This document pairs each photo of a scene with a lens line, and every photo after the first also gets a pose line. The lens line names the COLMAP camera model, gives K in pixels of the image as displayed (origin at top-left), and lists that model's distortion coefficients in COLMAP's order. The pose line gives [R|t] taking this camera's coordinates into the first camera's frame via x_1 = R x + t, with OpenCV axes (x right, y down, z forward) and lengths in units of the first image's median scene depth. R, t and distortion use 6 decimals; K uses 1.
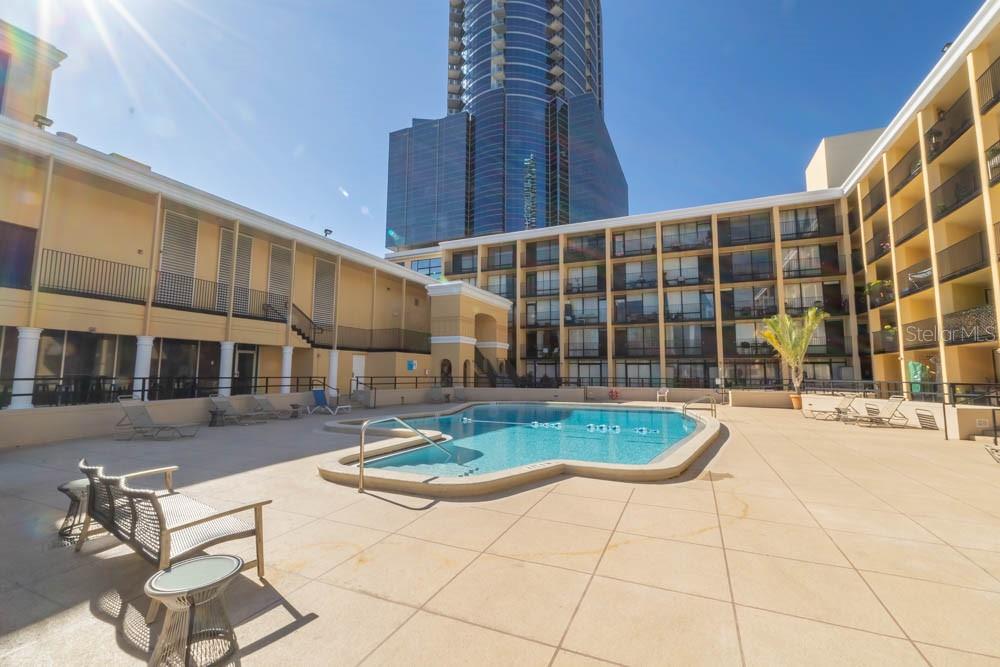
lens RADIAL K [[419.5, 0, 500.0], [0, 419.5, 333.5], [0, 0, 1]] dist [-0.015234, 0.000342]
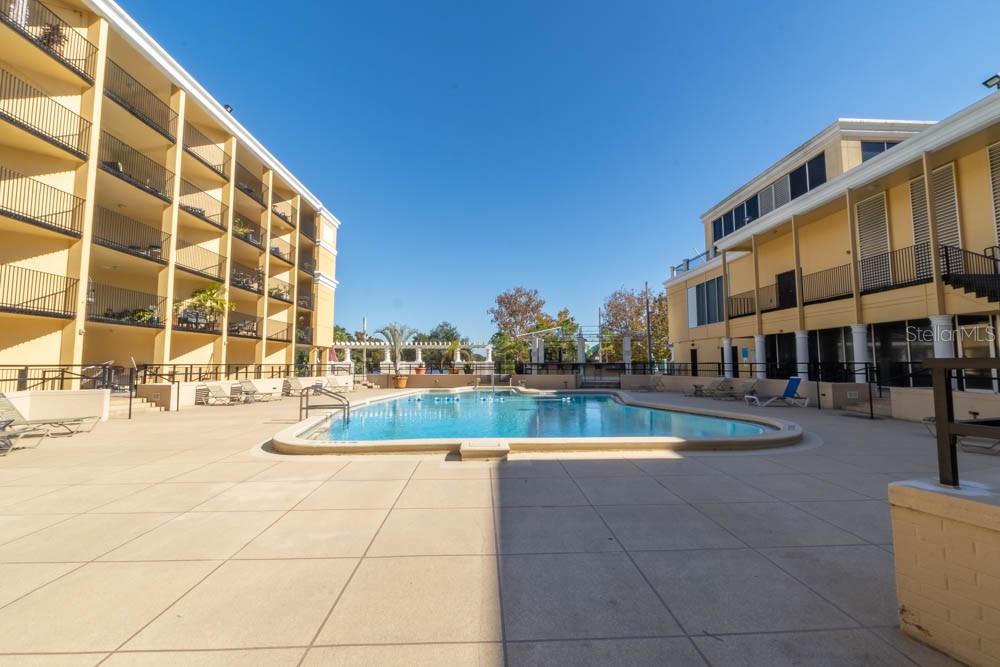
lens RADIAL K [[419.5, 0, 500.0], [0, 419.5, 333.5], [0, 0, 1]] dist [-0.015234, 0.000342]
pose [[-0.896859, -0.020661, -0.441833, 0.437229], [0.057372, 0.985036, -0.162518, 0.145432], [0.438580, -0.171105, -0.882253, 1.503771]]
